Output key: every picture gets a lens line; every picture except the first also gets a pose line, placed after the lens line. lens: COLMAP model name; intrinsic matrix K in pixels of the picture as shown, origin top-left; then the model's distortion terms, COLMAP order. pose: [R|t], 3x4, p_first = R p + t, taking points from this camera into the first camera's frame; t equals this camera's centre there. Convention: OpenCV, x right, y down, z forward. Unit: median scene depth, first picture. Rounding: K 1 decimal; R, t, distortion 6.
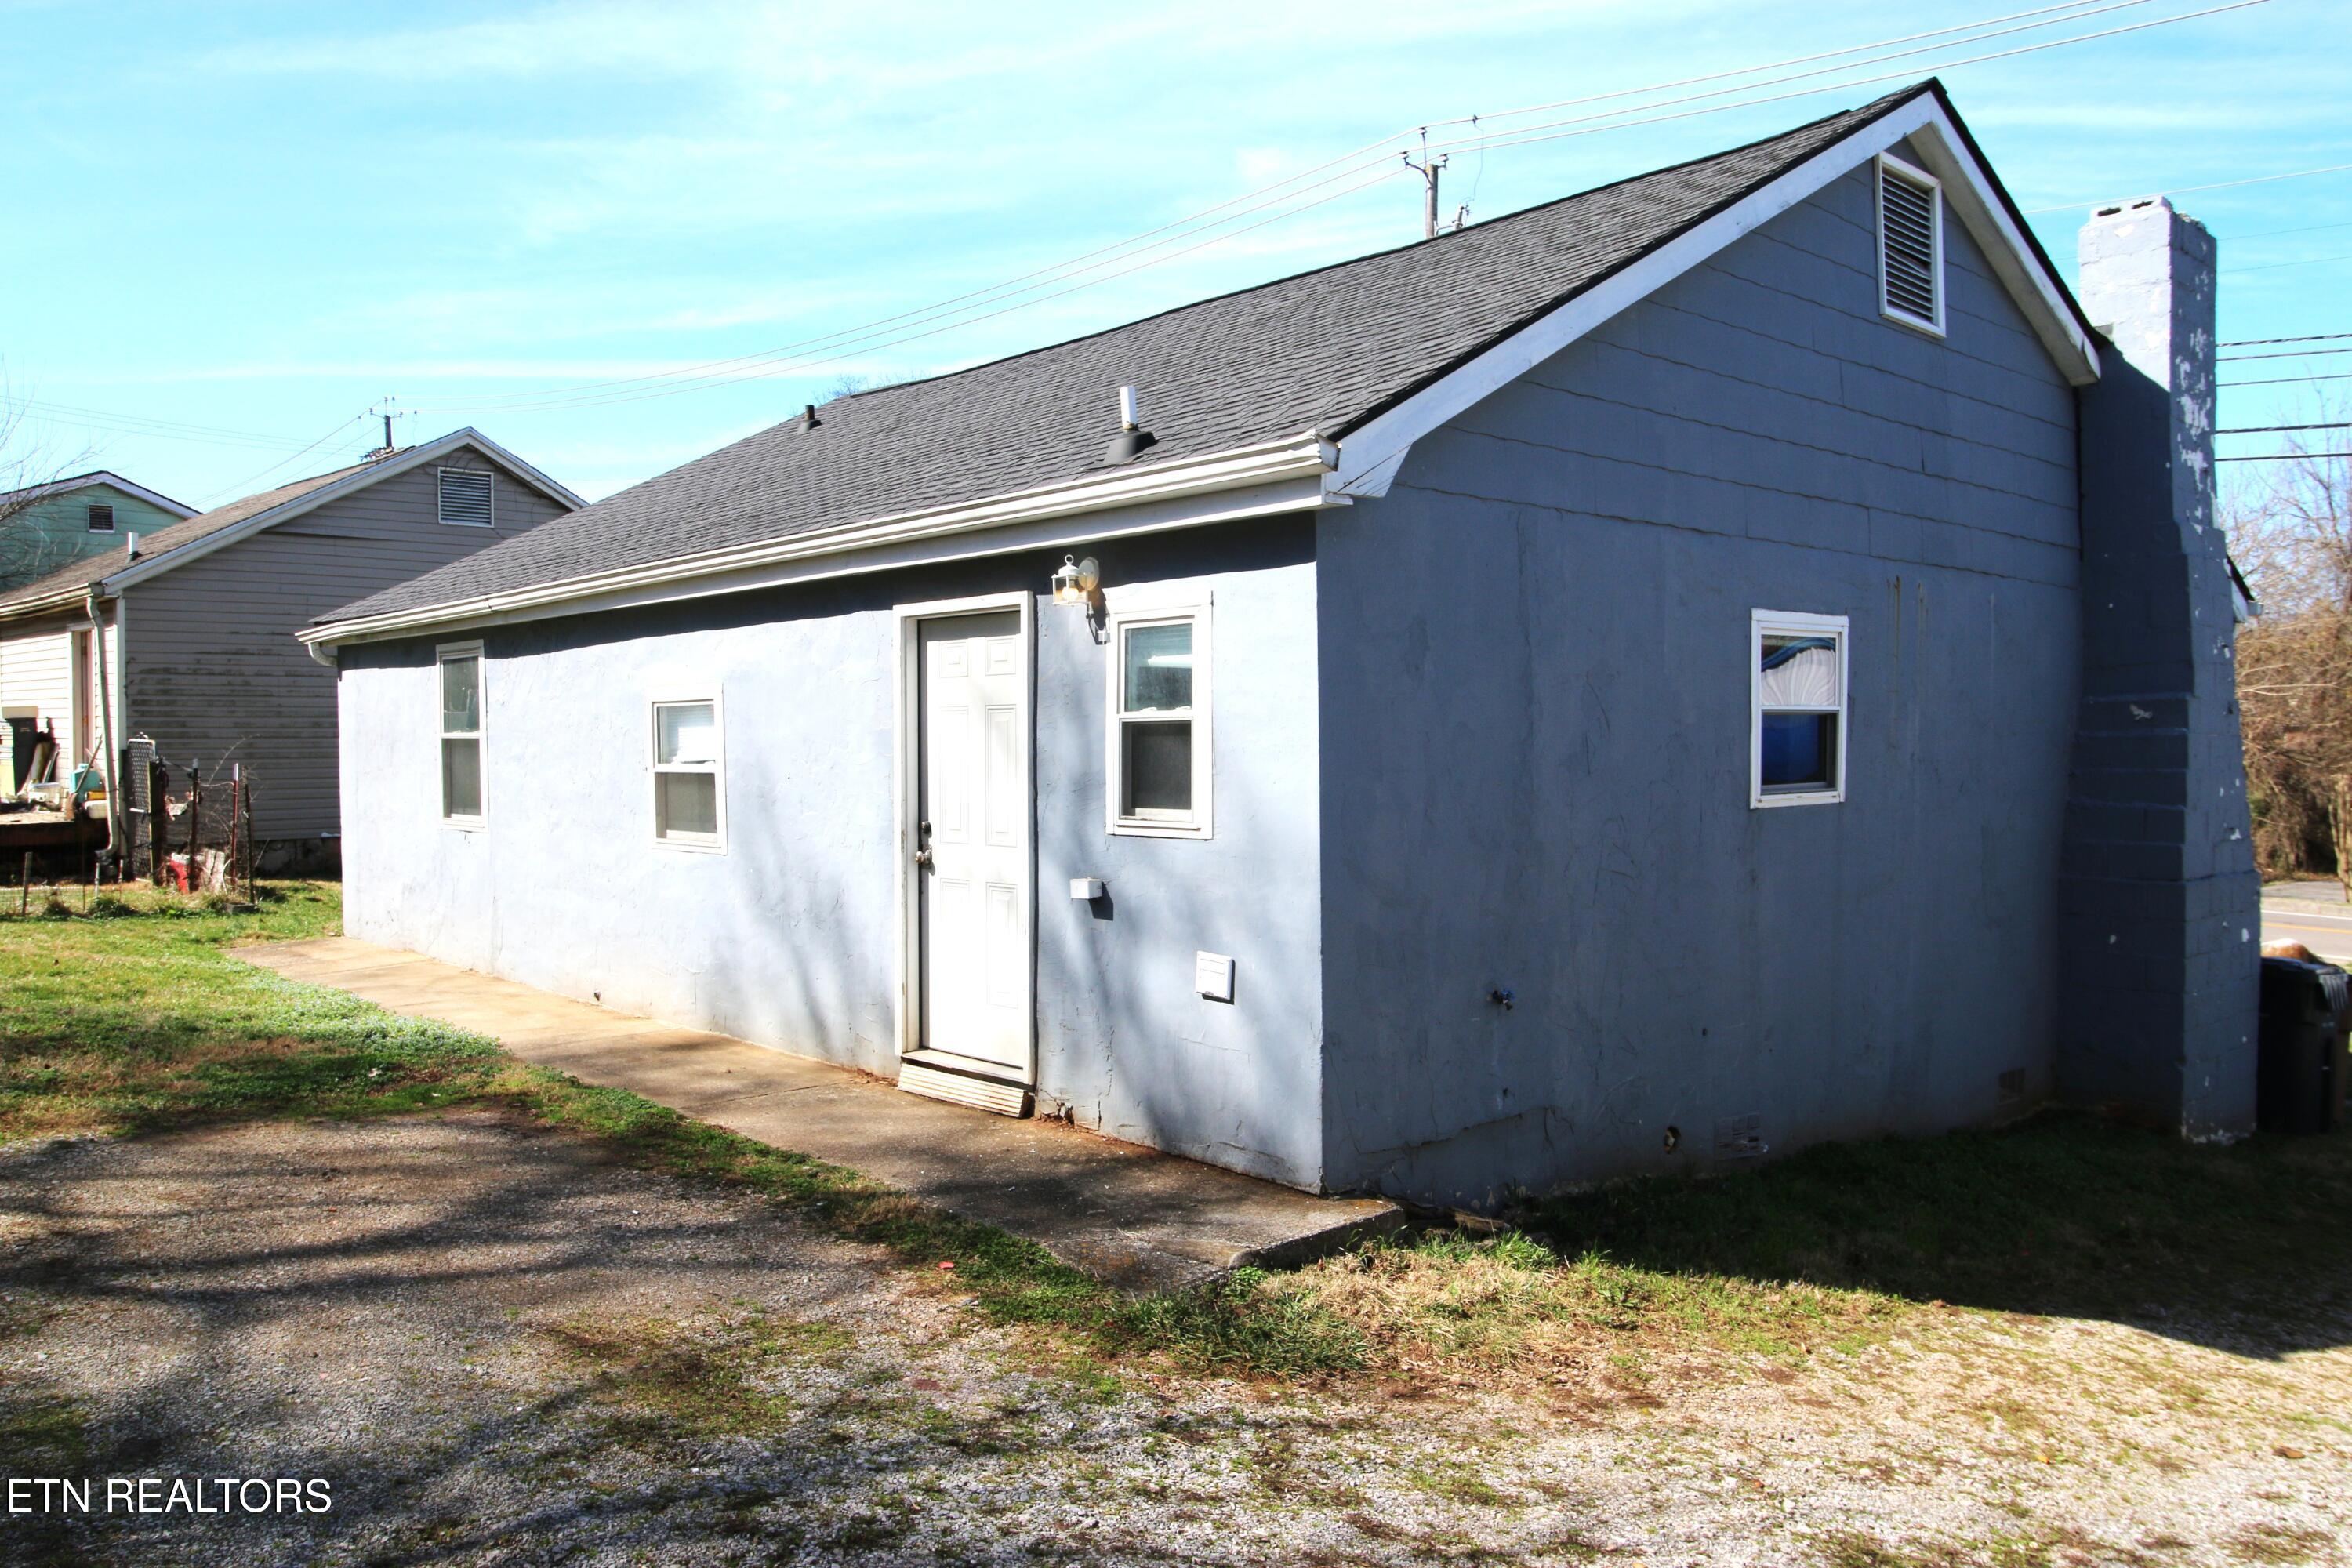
lens RADIAL K [[1904.5, 0, 1176.0], [0, 1904.5, 784.0], [0, 0, 1]] dist [0.011637, 0.004255]
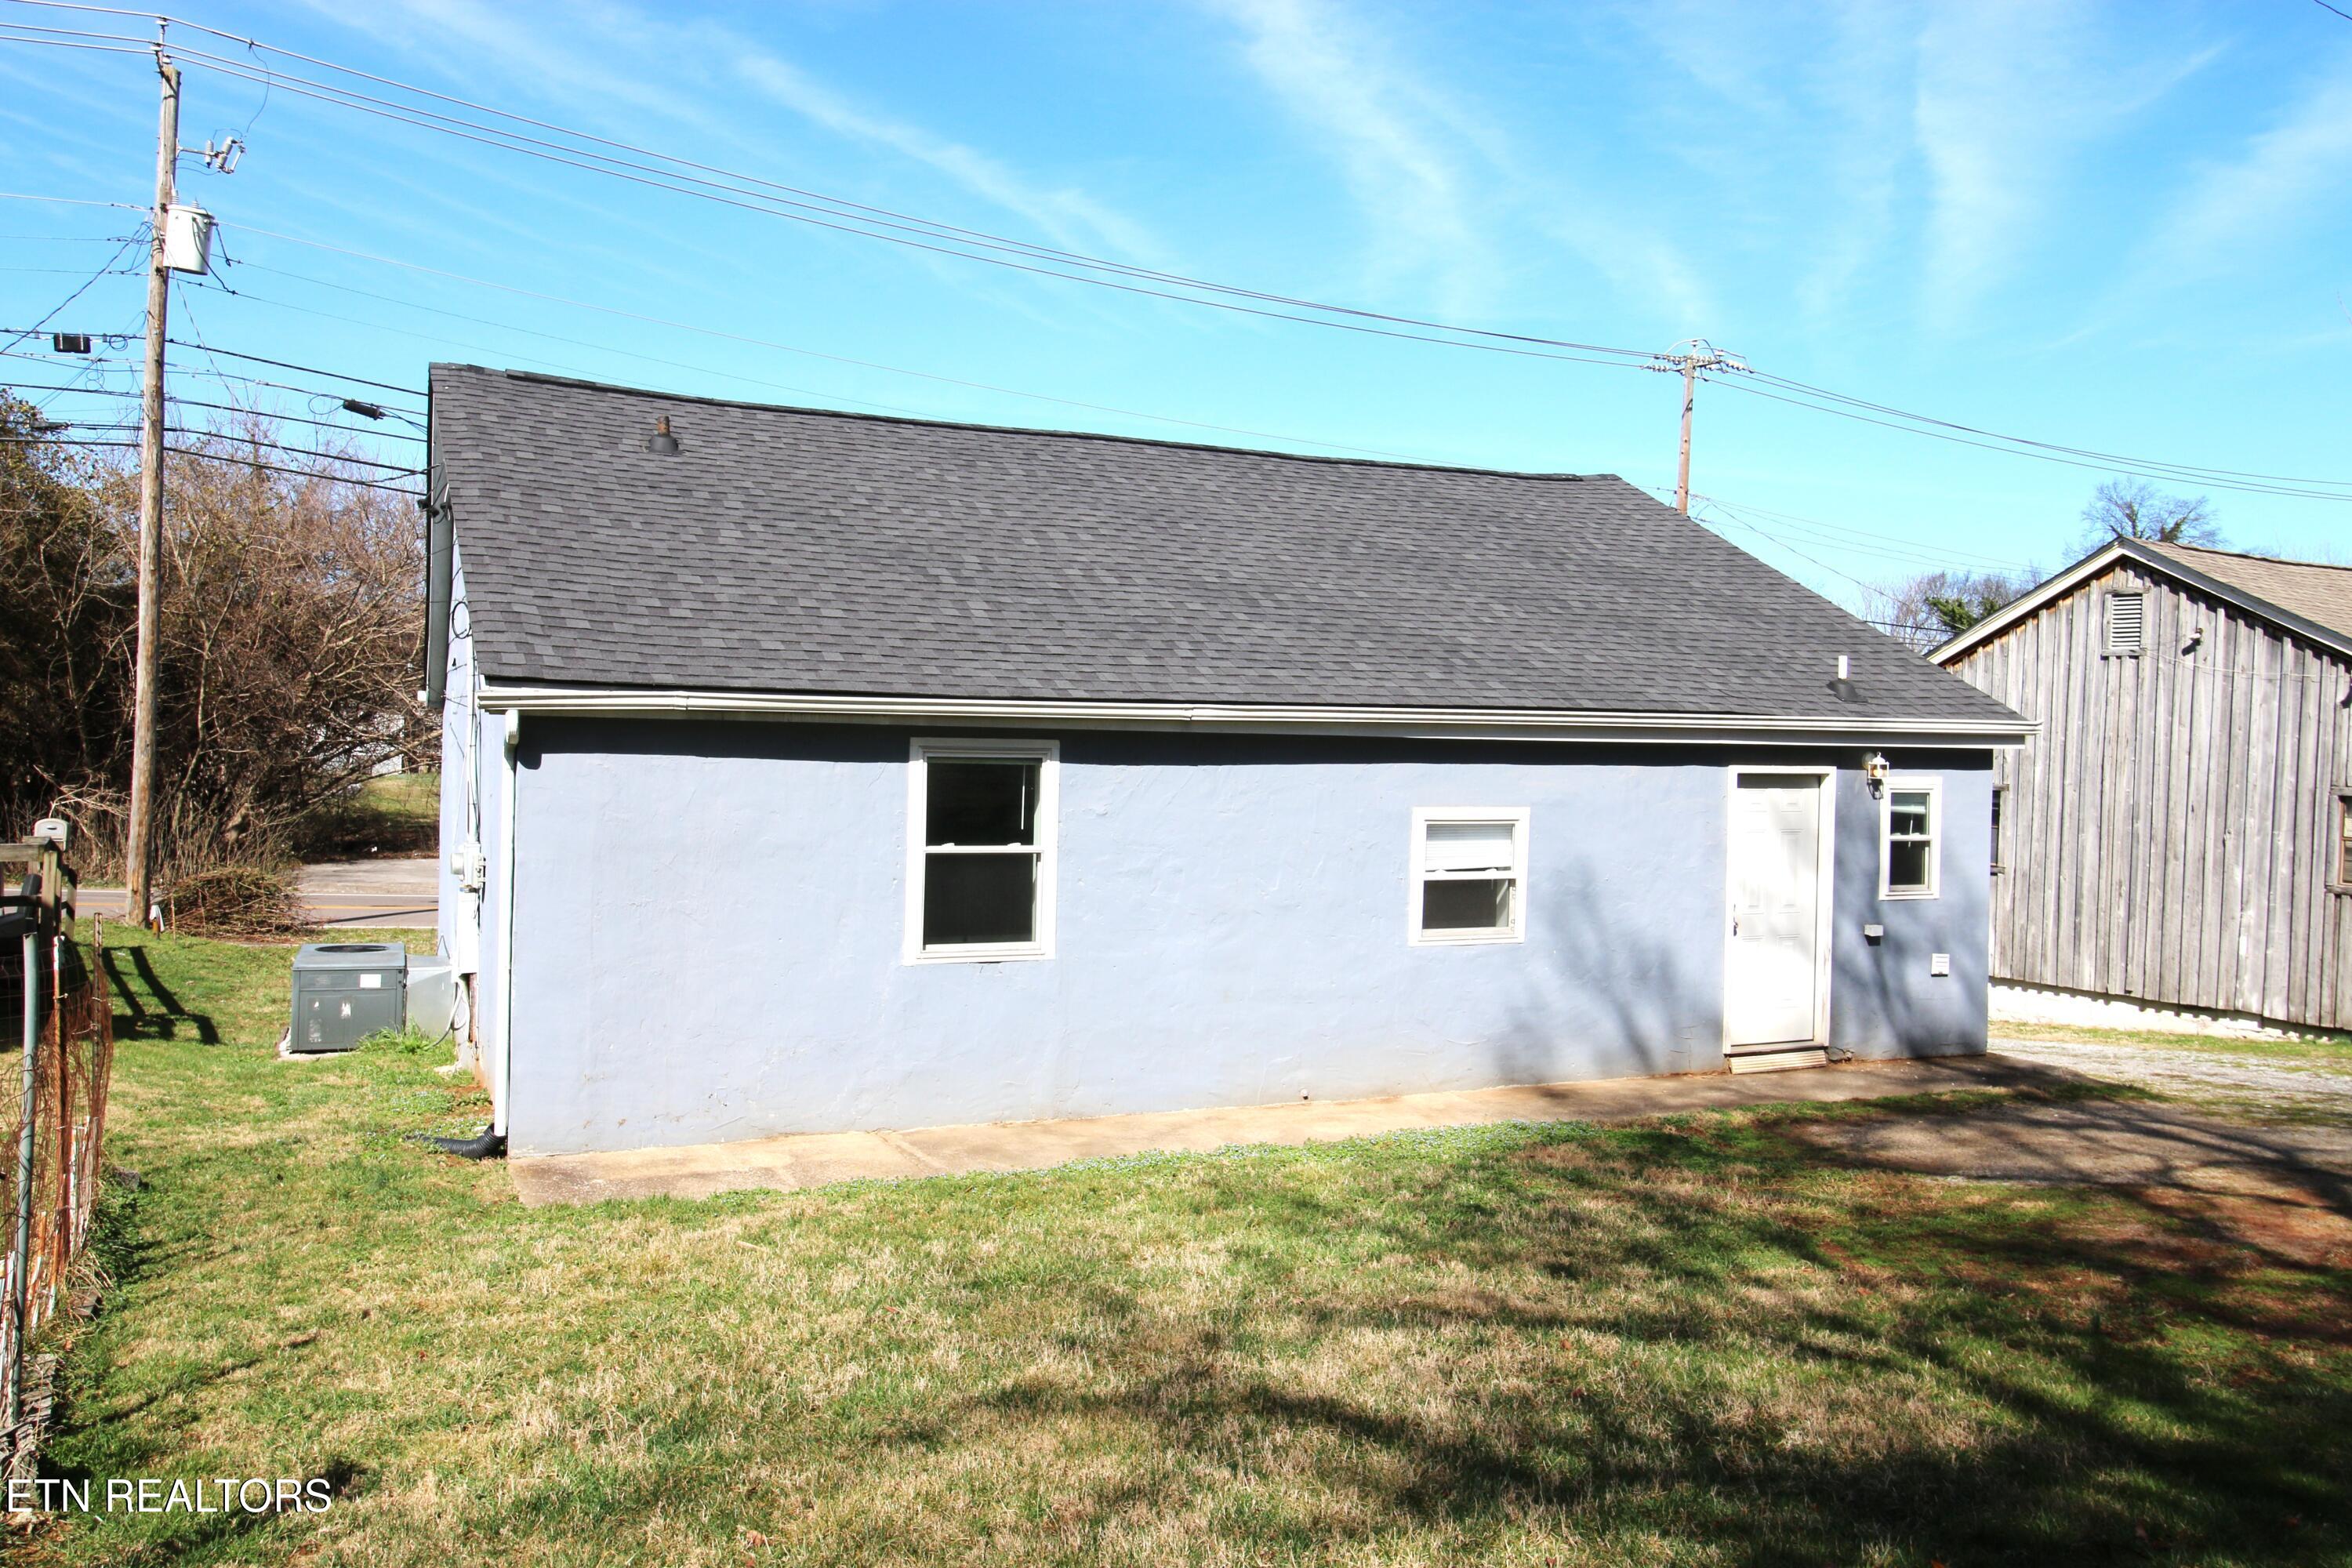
lens RADIAL K [[1904.5, 0, 1176.0], [0, 1904.5, 784.0], [0, 0, 1]] dist [0.011637, 0.004255]
pose [[0.211158, -0.016443, 0.977314, -1.916254], [-0.006086, 0.999817, 0.018137, -0.112347], [-0.977433, -0.009778, 0.211019, 1.212679]]
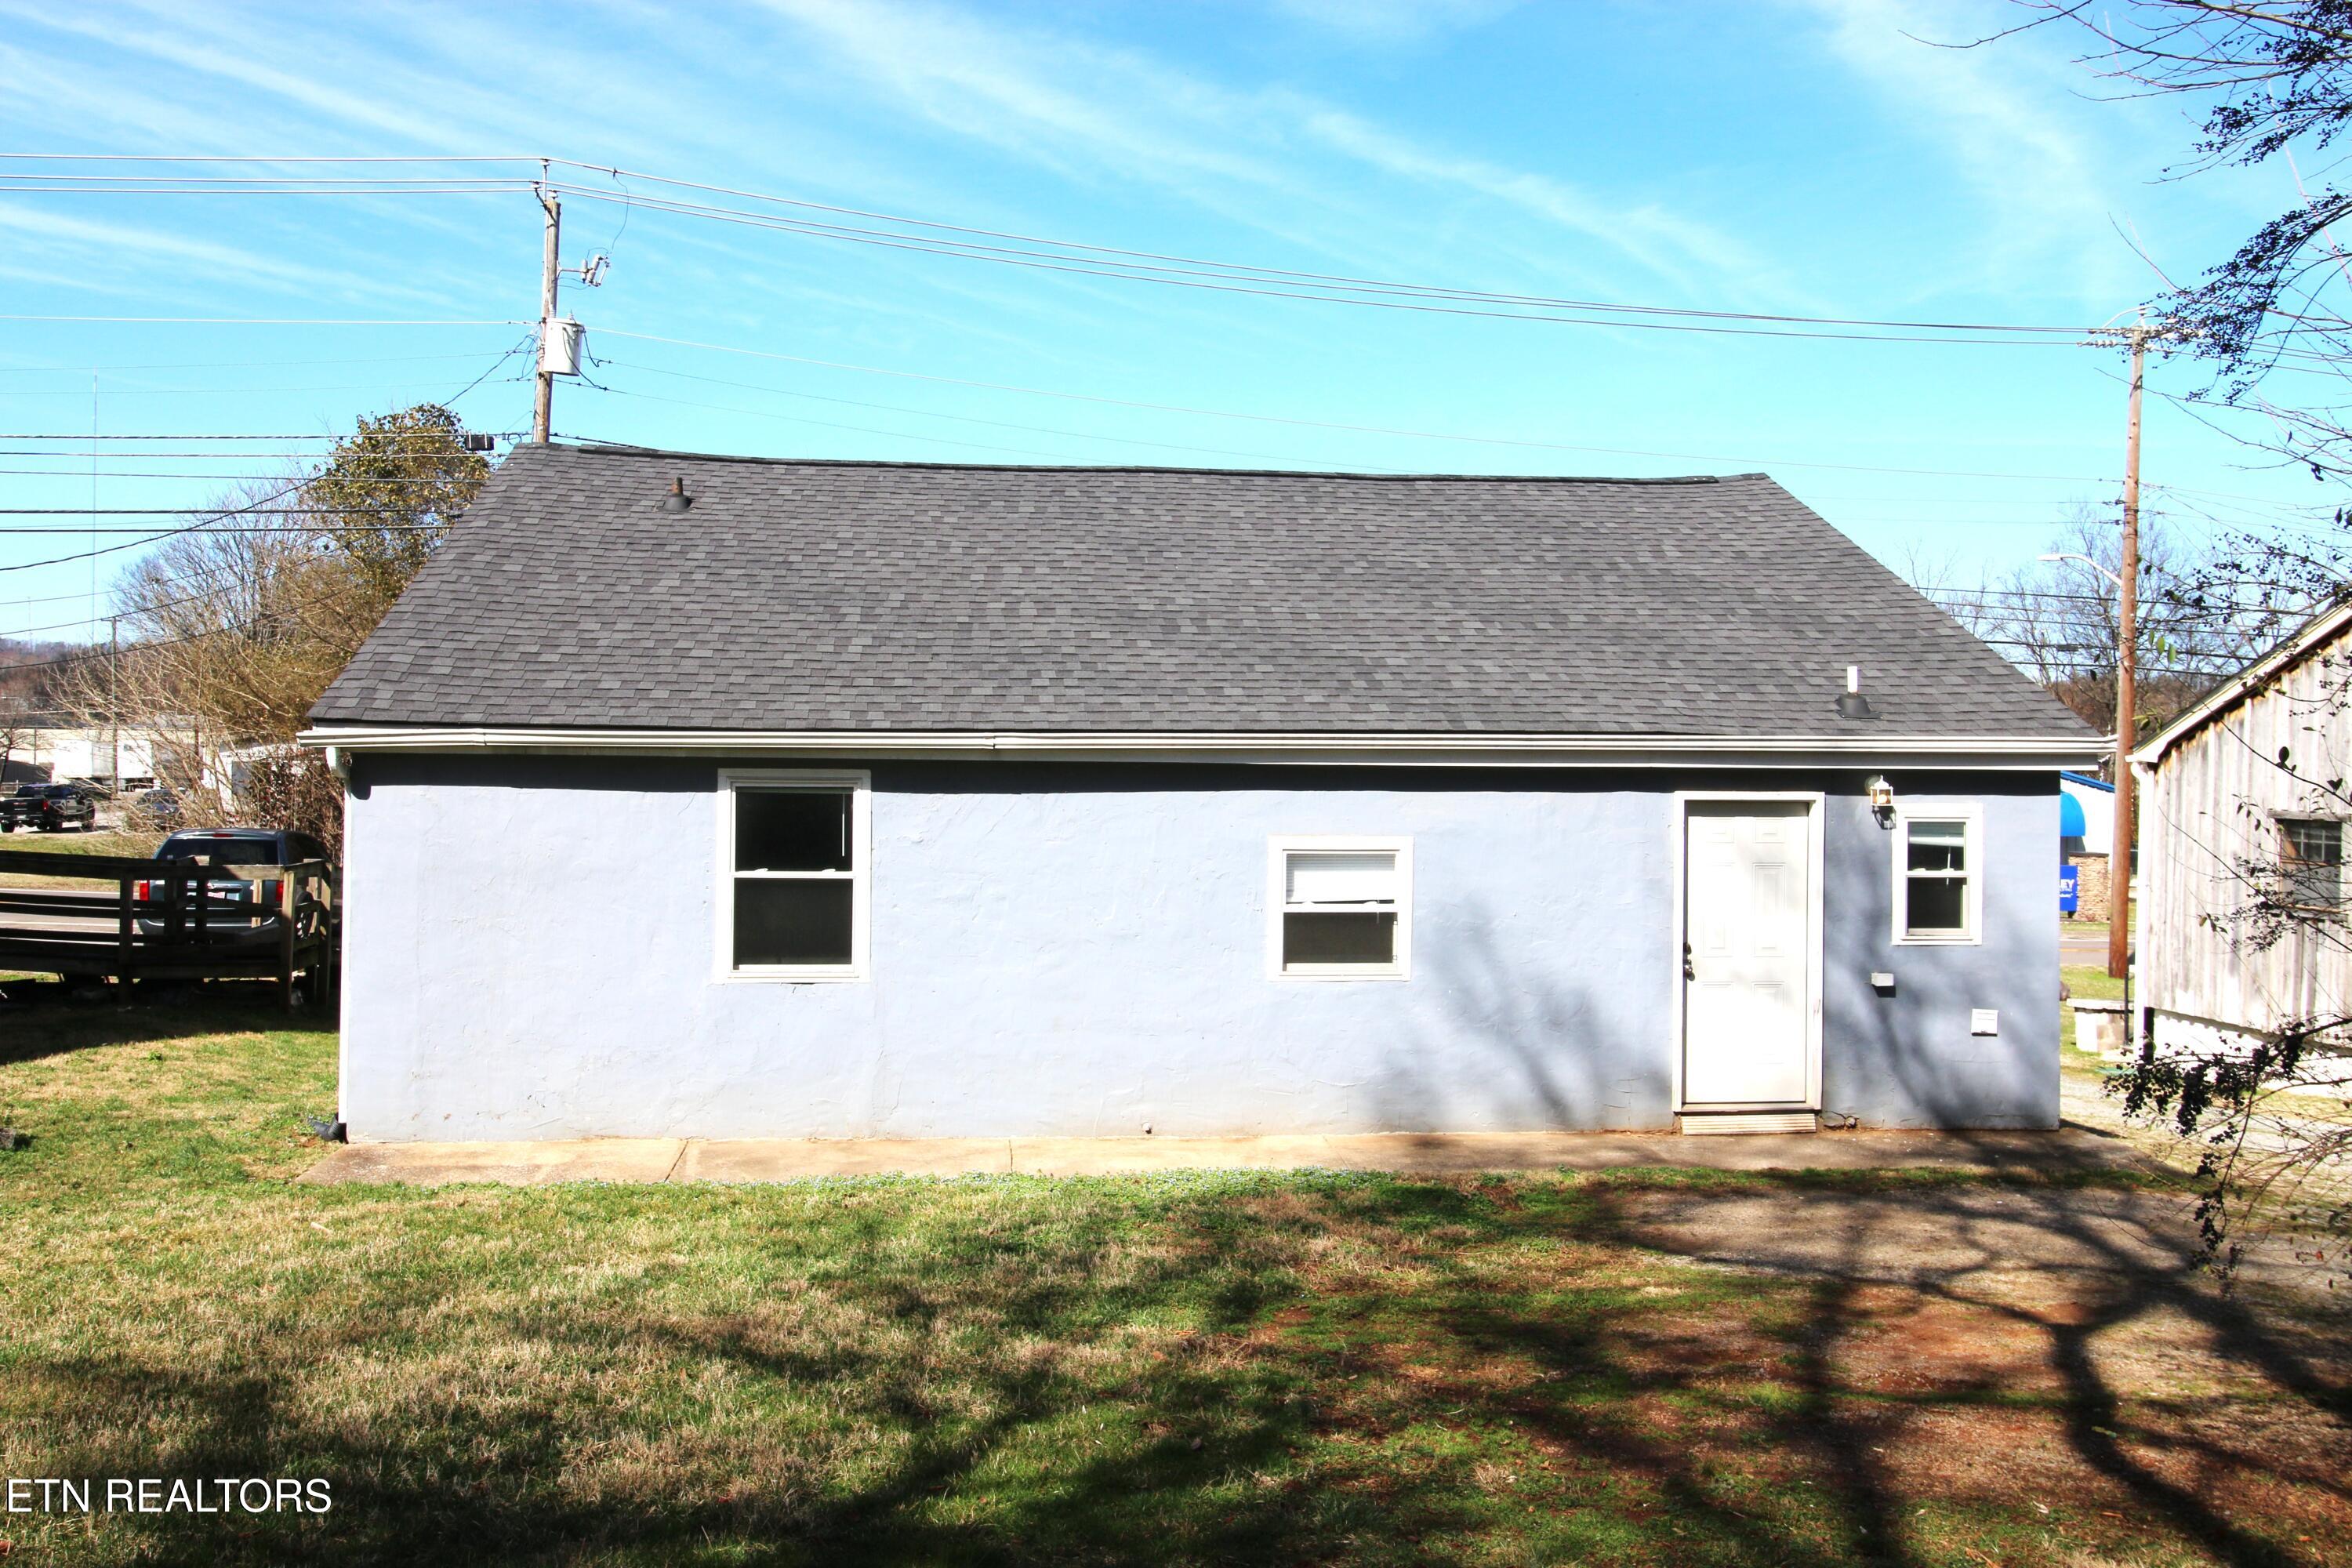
lens RADIAL K [[1904.5, 0, 1176.0], [0, 1904.5, 784.0], [0, 0, 1]] dist [0.011637, 0.004255]
pose [[0.528305, -0.001100, 0.849054, -1.664572], [0.001167, 0.999999, 0.000569, -0.108286], [-0.849054, 0.000690, 0.528305, 0.619293]]
